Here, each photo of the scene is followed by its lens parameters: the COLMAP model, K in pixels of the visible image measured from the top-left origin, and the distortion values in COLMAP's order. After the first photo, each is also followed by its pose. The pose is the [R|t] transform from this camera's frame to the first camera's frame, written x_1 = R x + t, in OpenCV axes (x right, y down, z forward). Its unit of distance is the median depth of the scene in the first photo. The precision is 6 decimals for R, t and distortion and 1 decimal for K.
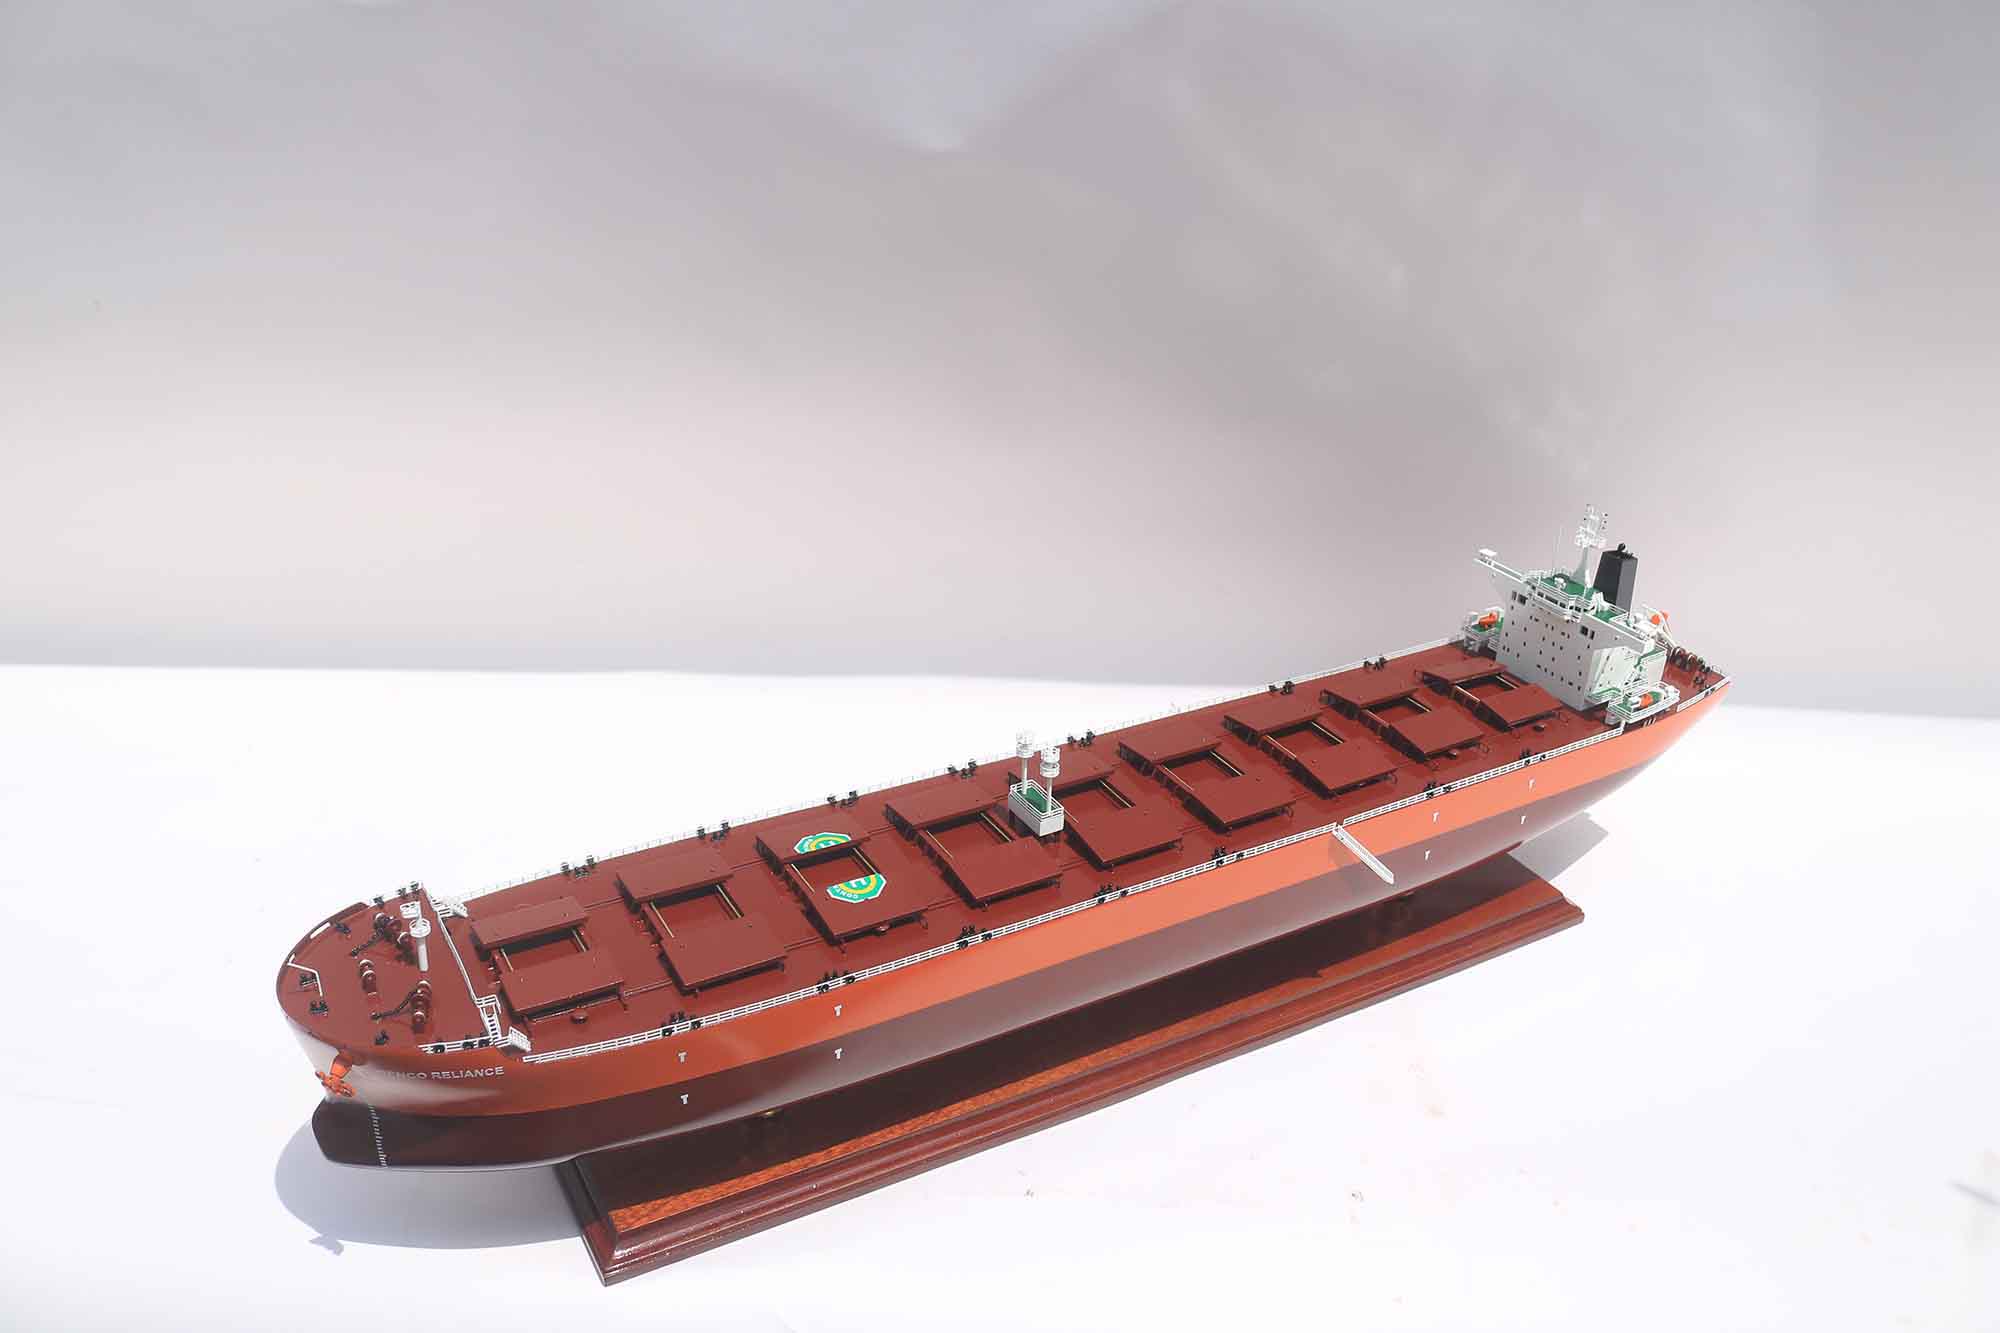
lens RADIAL K [[1642.3, 0, 973.2], [0, 1642.3, 666.3], [0, 0, 1]] dist [-0.161496, 0.123330]
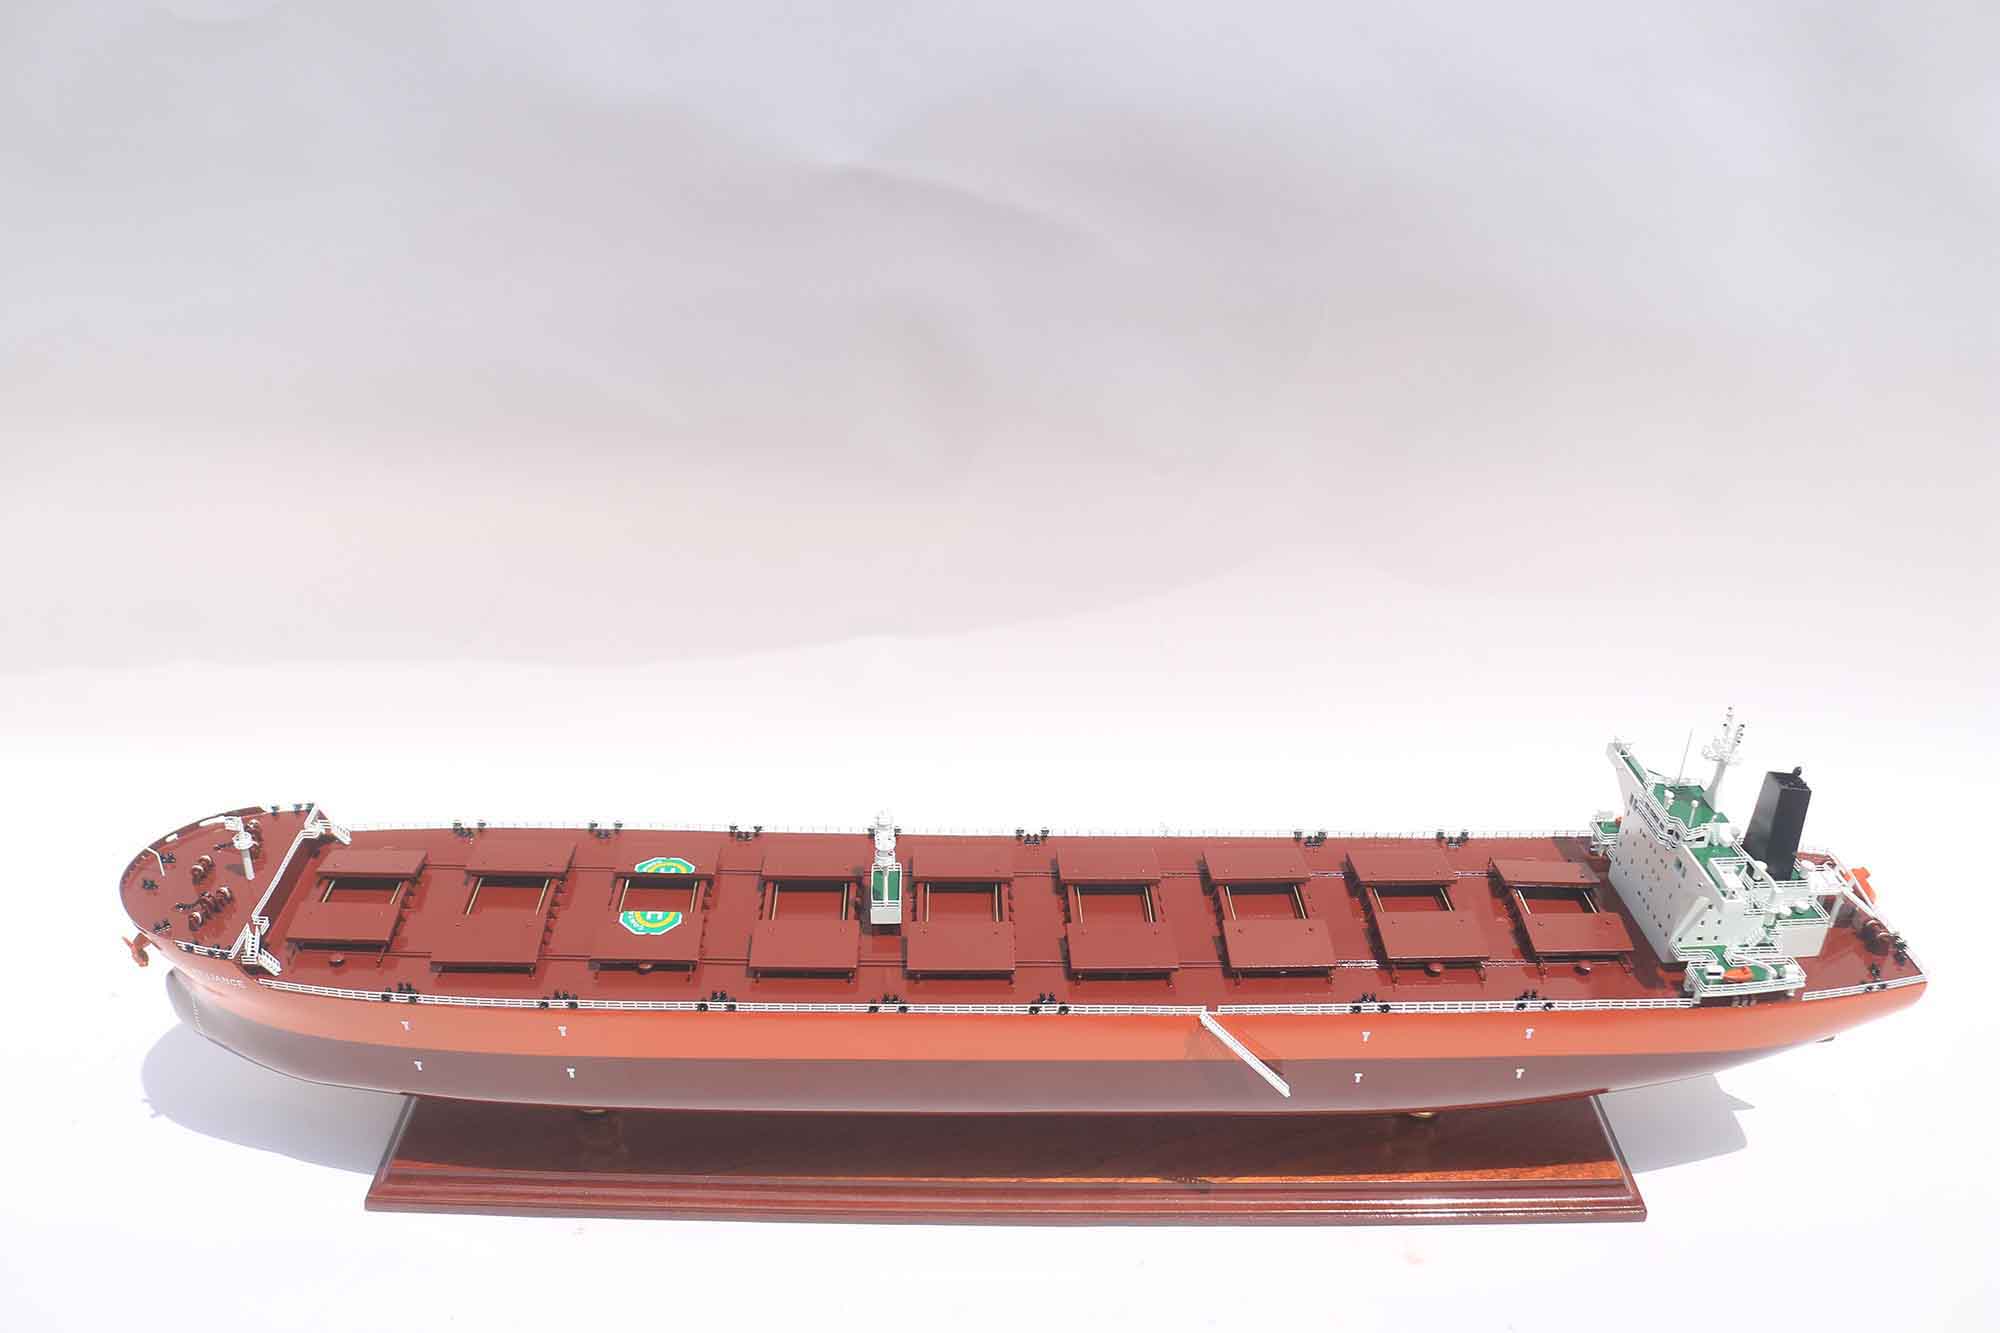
lens RADIAL K [[1642.3, 0, 973.2], [0, 1642.3, 666.3], [0, 0, 1]] dist [-0.161496, 0.123330]
pose [[0.876335, 0.213405, -0.431852, 0.447549], [-0.207665, 0.976294, 0.061044, -0.104546], [0.434641, 0.036186, 0.899876, 0.177409]]
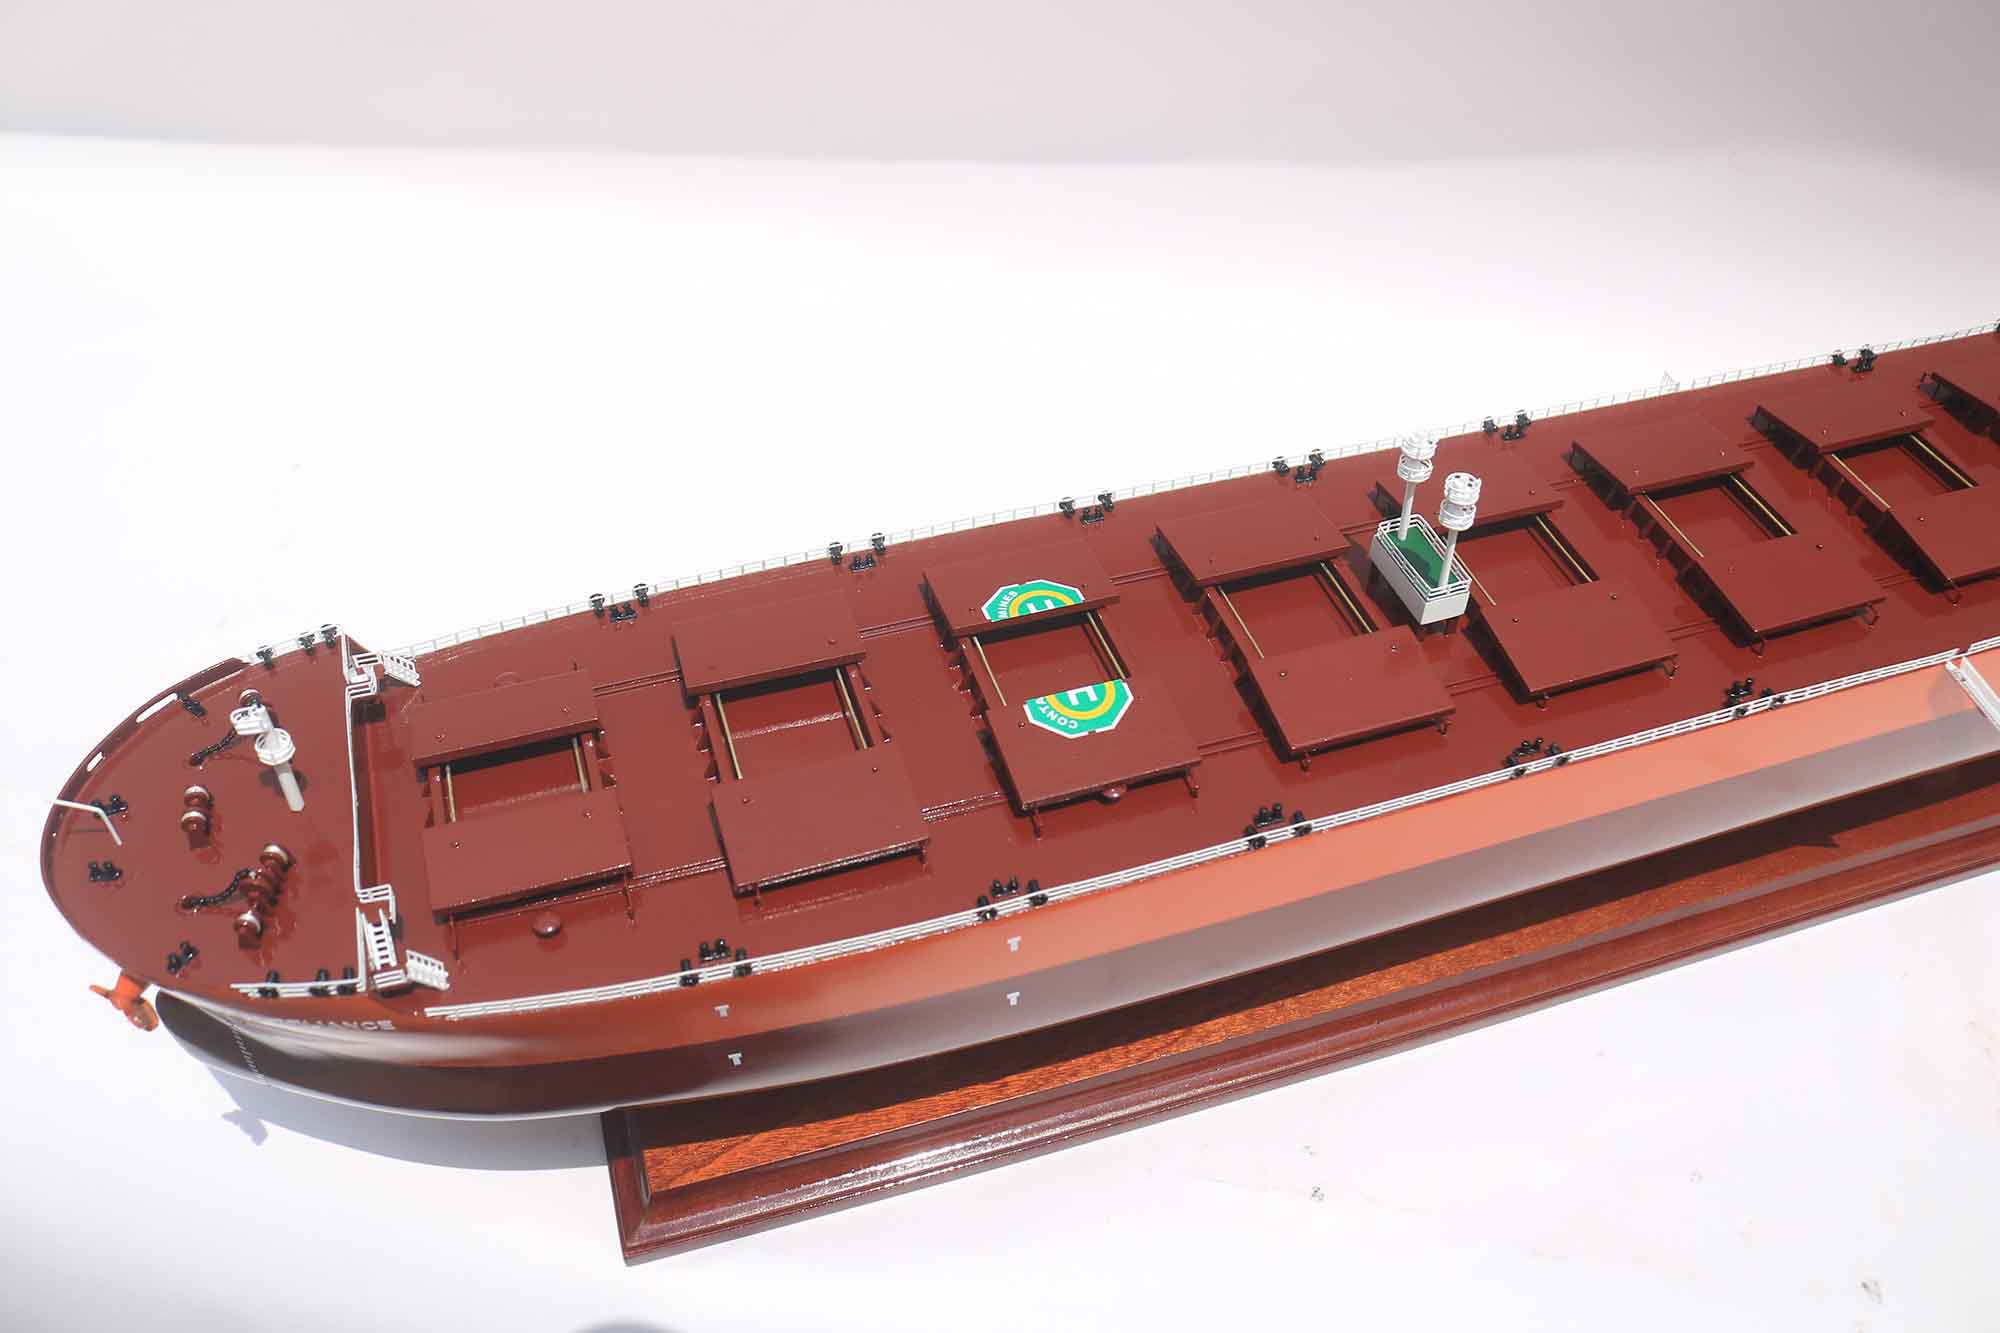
lens RADIAL K [[1642.3, 0, 973.2], [0, 1642.3, 666.3], [0, 0, 1]] dist [-0.161496, 0.123330]
pose [[0.976162, 0.121202, -0.180048, -0.006730], [-0.062213, 0.950997, 0.302877, -0.039616], [0.207934, -0.284456, 0.935868, 0.433154]]
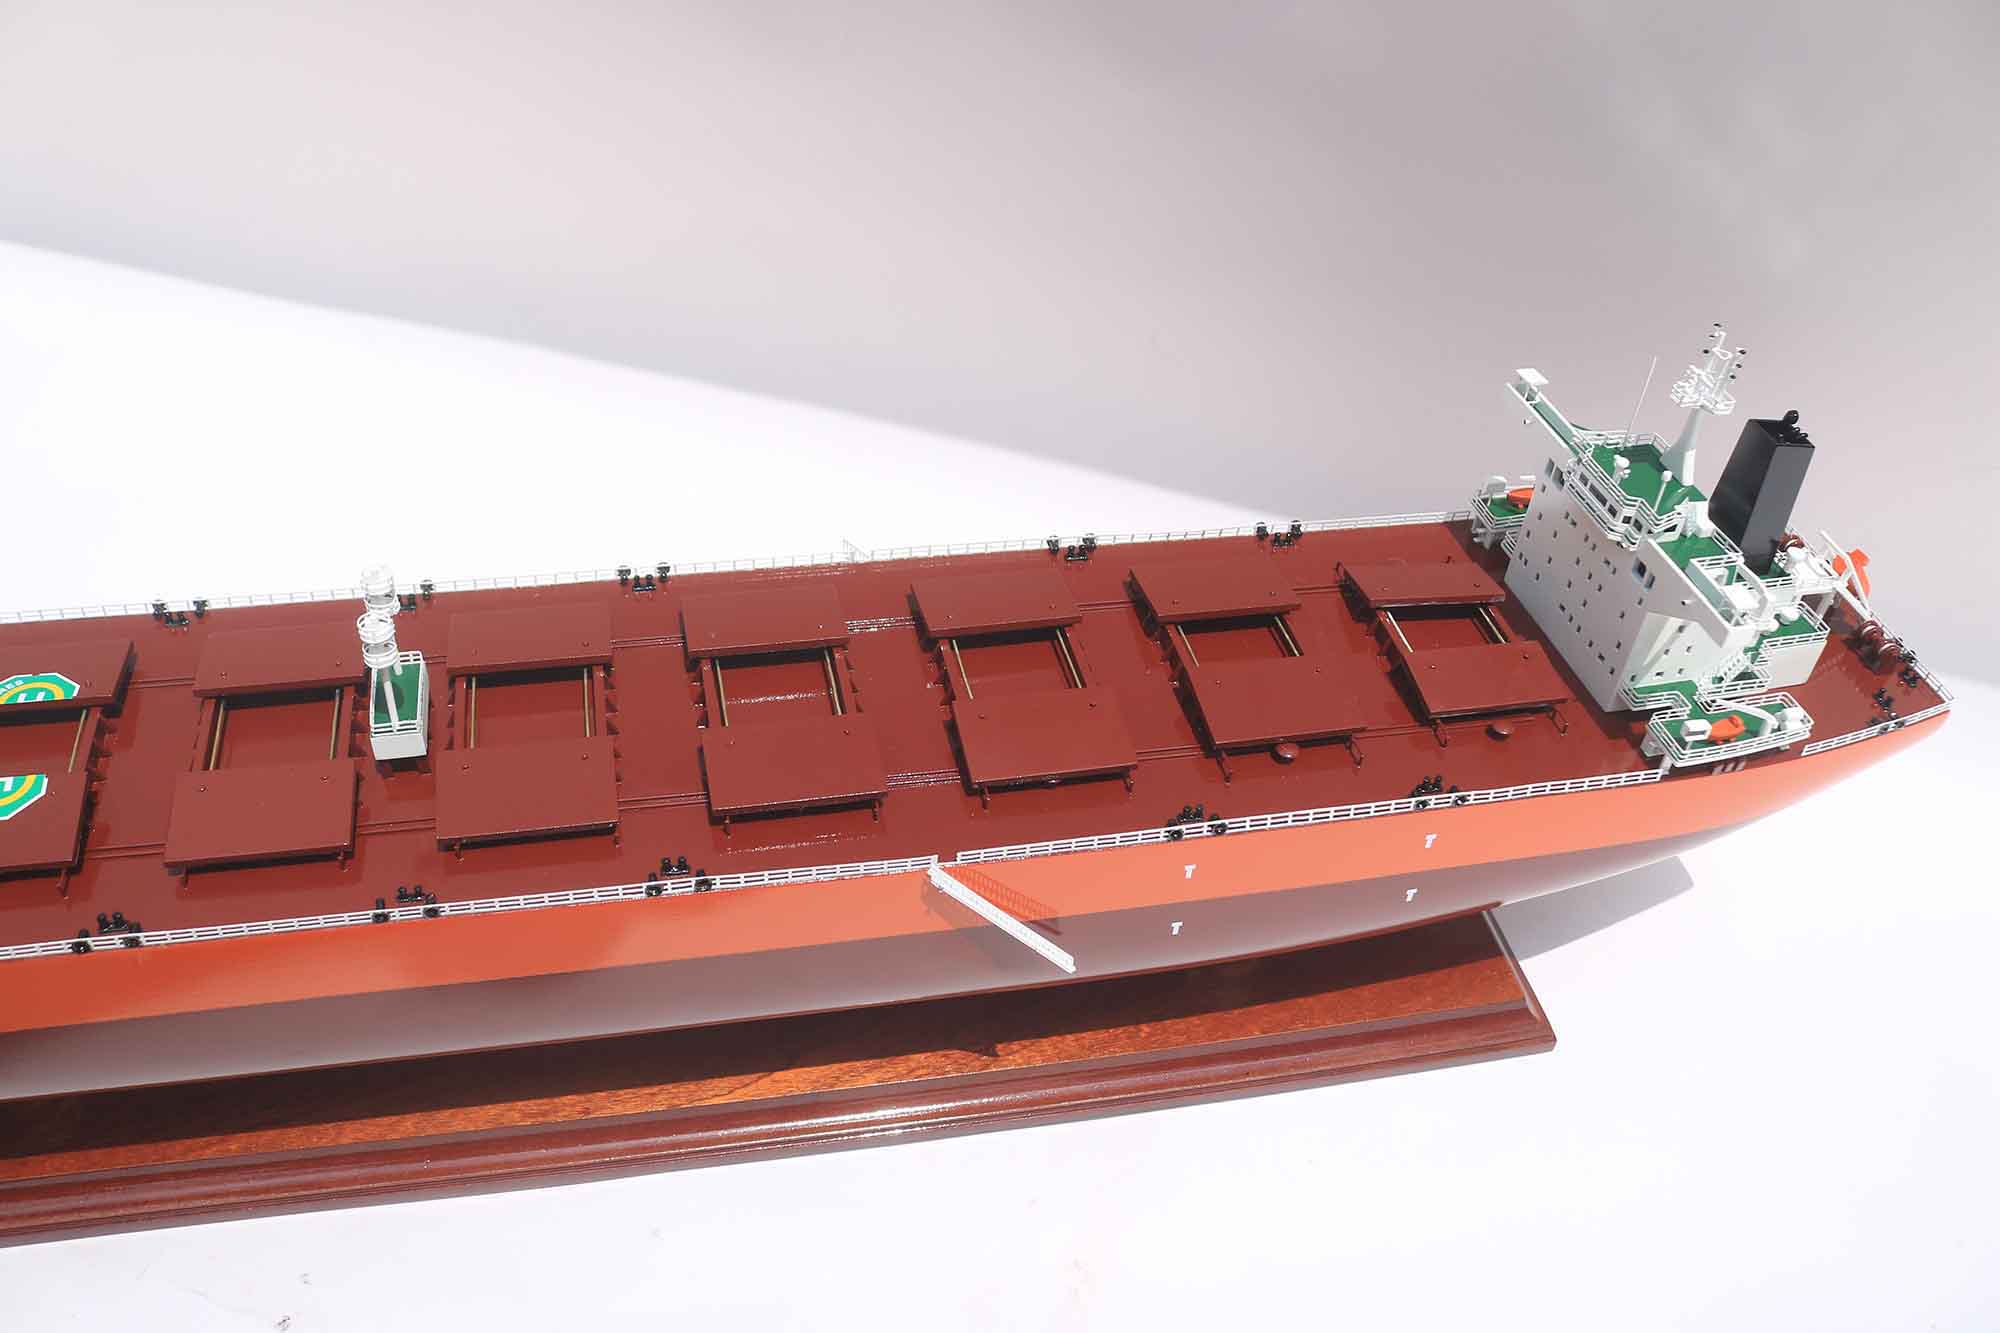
lens RADIAL K [[1642.3, 0, 973.2], [0, 1642.3, 666.3], [0, 0, 1]] dist [-0.161496, 0.123330]
pose [[0.952277, 0.219125, -0.212493, 0.333354], [-0.167998, 0.957490, 0.234498, -0.086896], [0.254844, -0.187608, 0.948608, 0.520894]]
